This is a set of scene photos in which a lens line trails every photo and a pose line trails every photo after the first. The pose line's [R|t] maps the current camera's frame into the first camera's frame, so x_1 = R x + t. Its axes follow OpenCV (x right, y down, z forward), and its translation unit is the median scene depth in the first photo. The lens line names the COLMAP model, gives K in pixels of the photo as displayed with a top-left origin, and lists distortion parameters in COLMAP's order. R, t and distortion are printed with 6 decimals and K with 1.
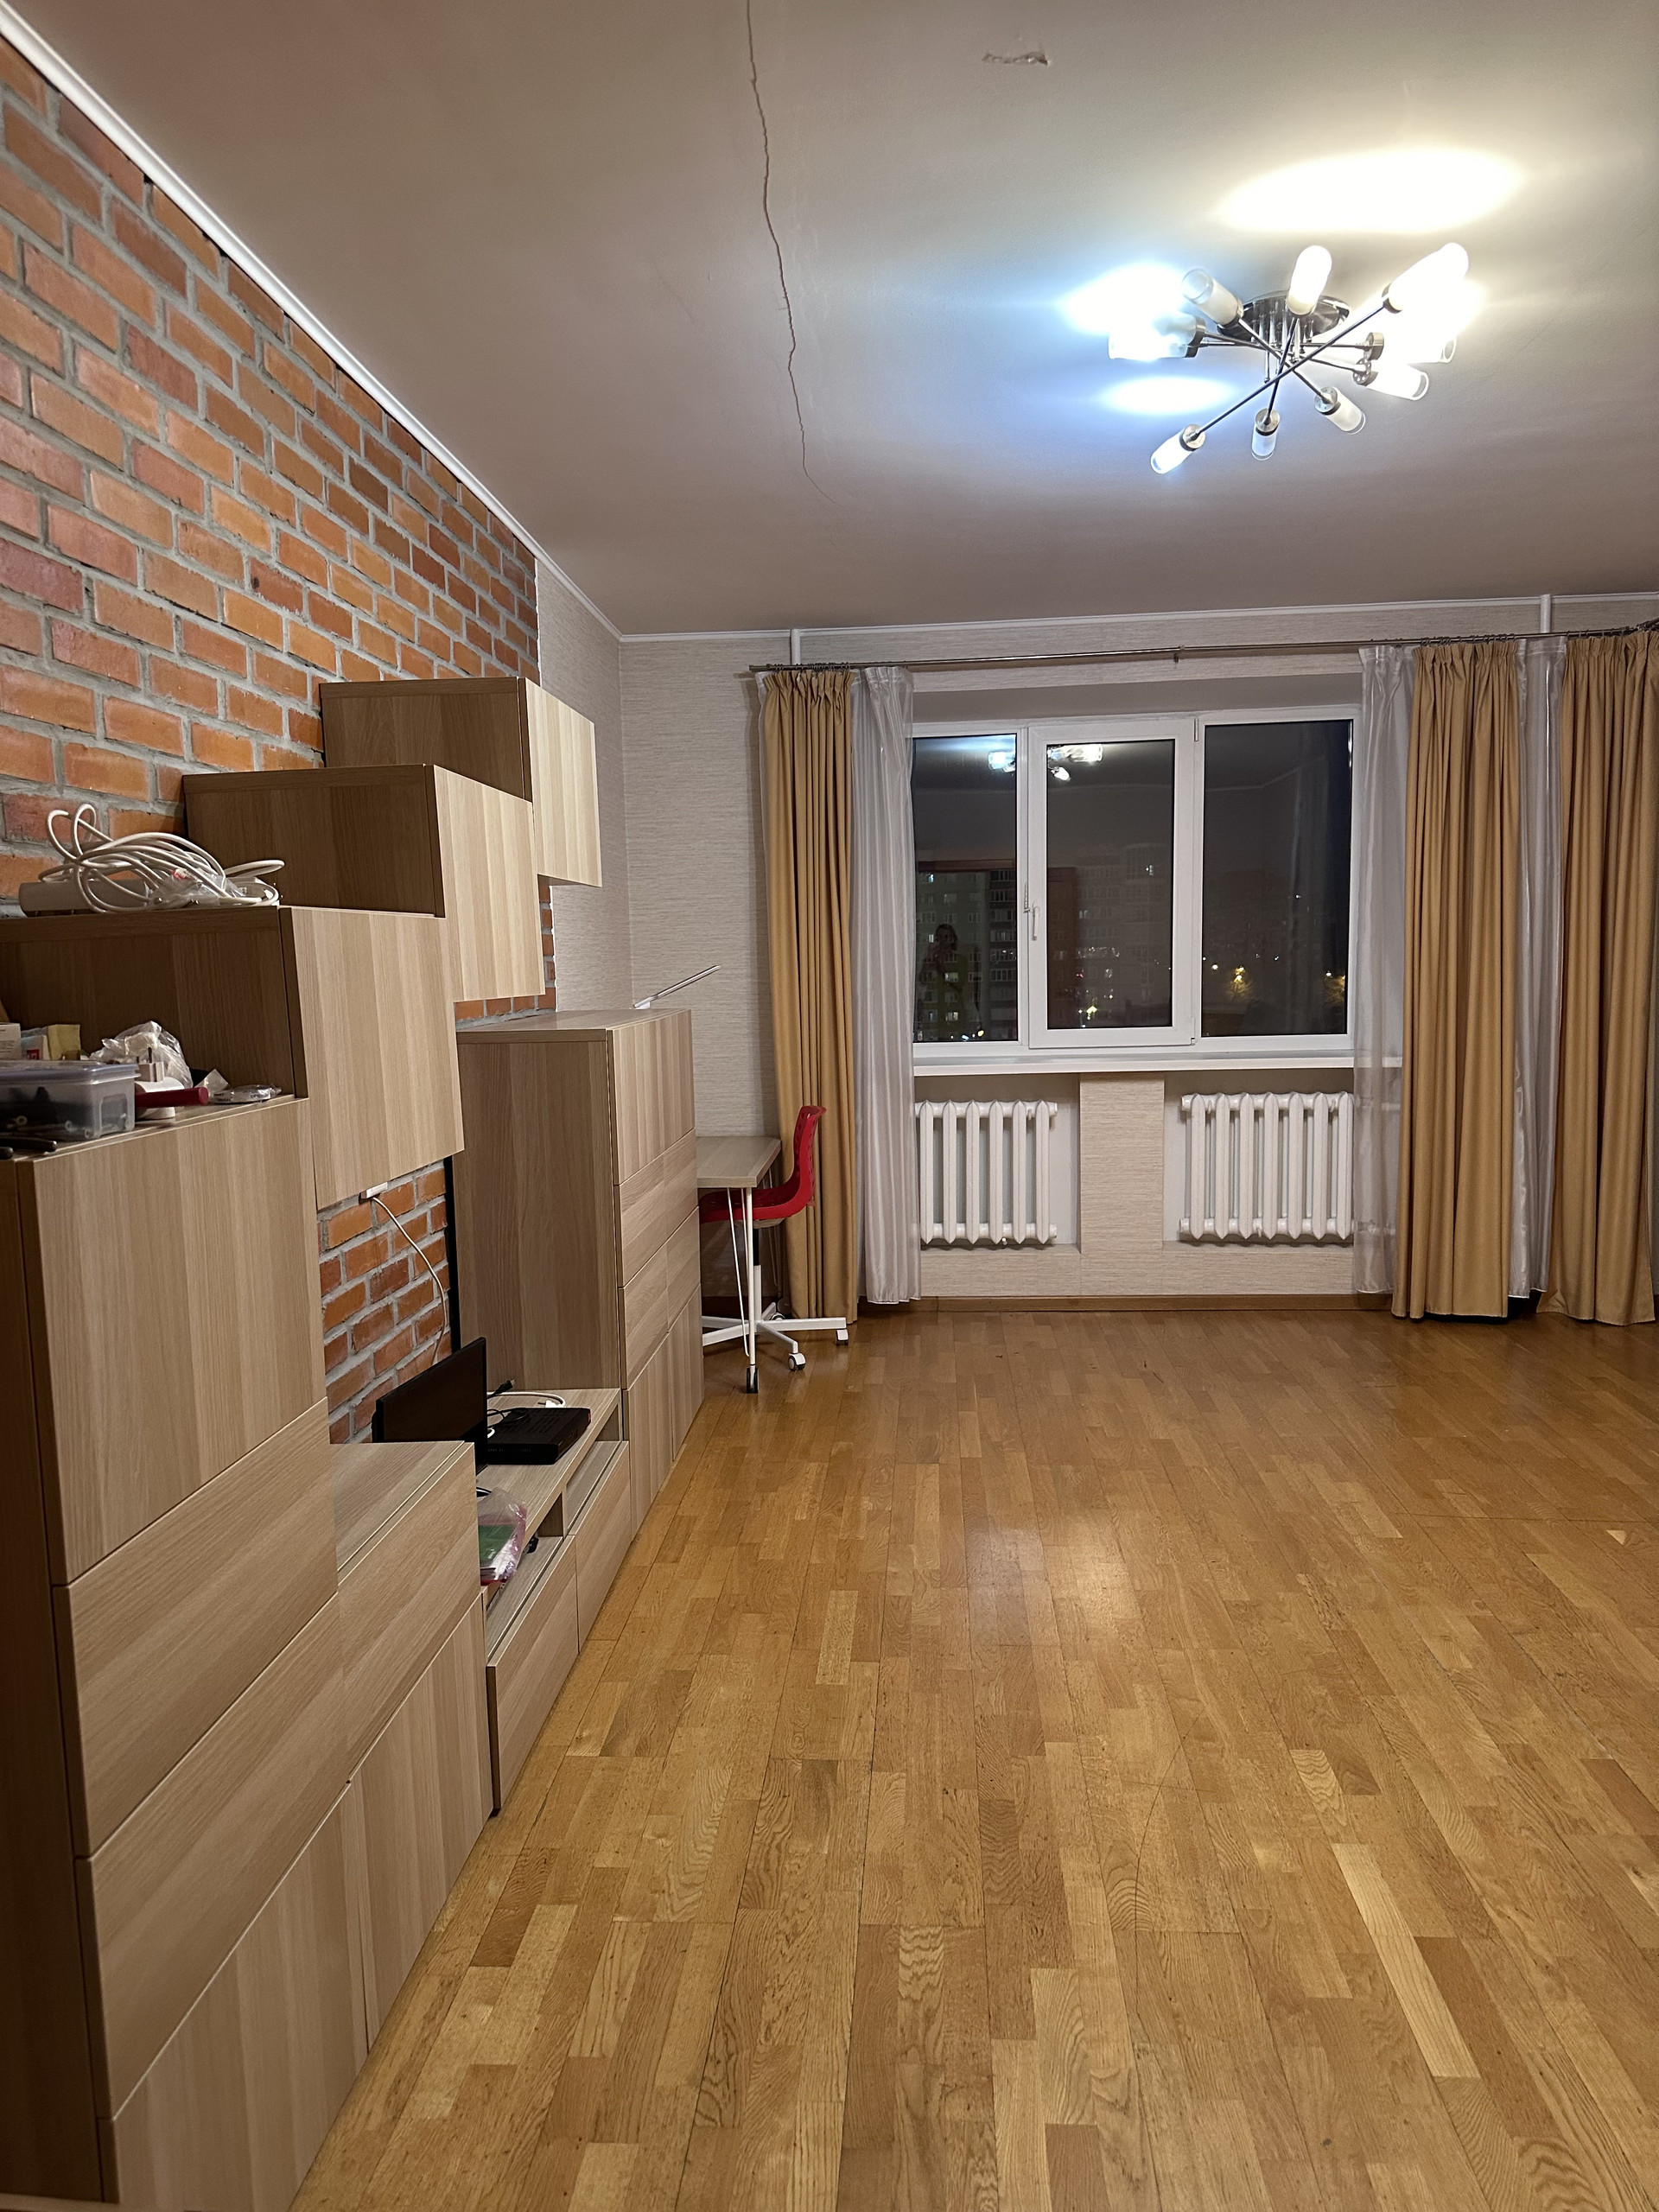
lens RADIAL K [[1439.1, 0, 829.5], [0, 1439.1, 1106.0], [0, 0, 1]] dist [0.047816, -0.063775]
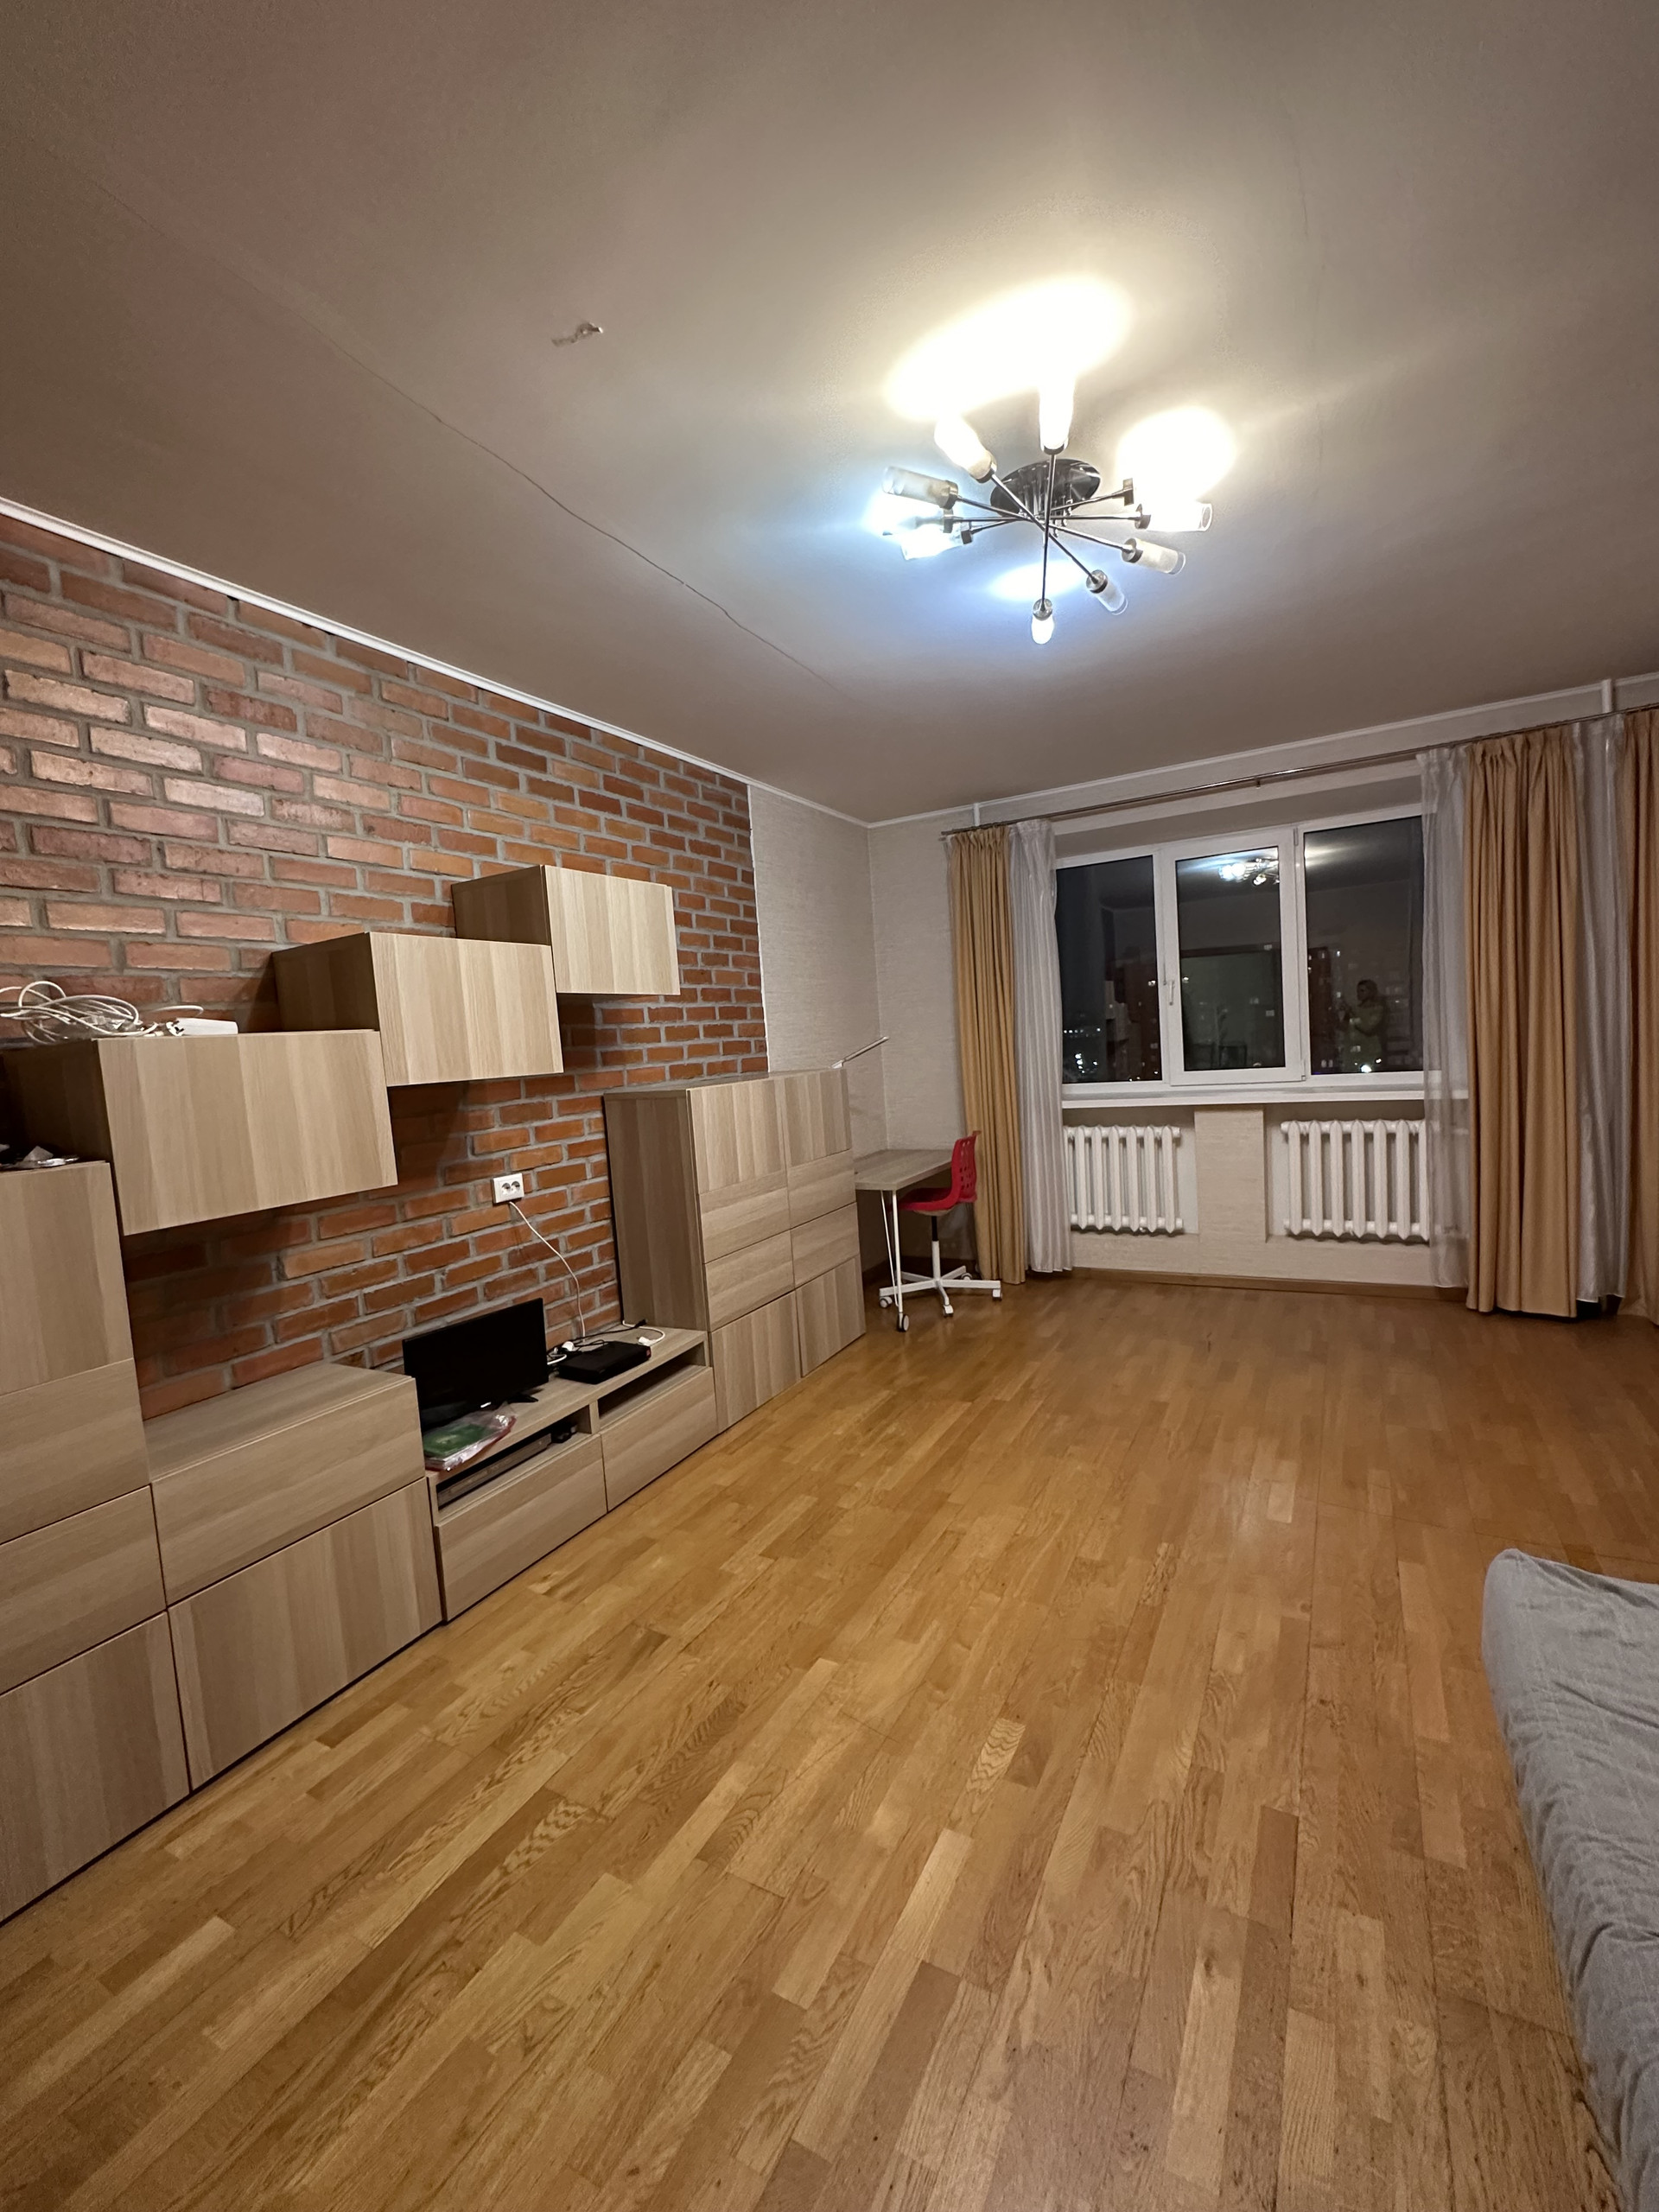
lens RADIAL K [[885.7, 0, 829.5], [0, 885.7, 1106.0], [0, 0, 1]] dist [-0.010524, 0.000118]
pose [[0.915649, -0.010879, -0.401831, 0.242067], [0.005722, 0.999885, -0.014033, -0.015883], [0.401937, 0.010550, 0.915606, 0.152935]]
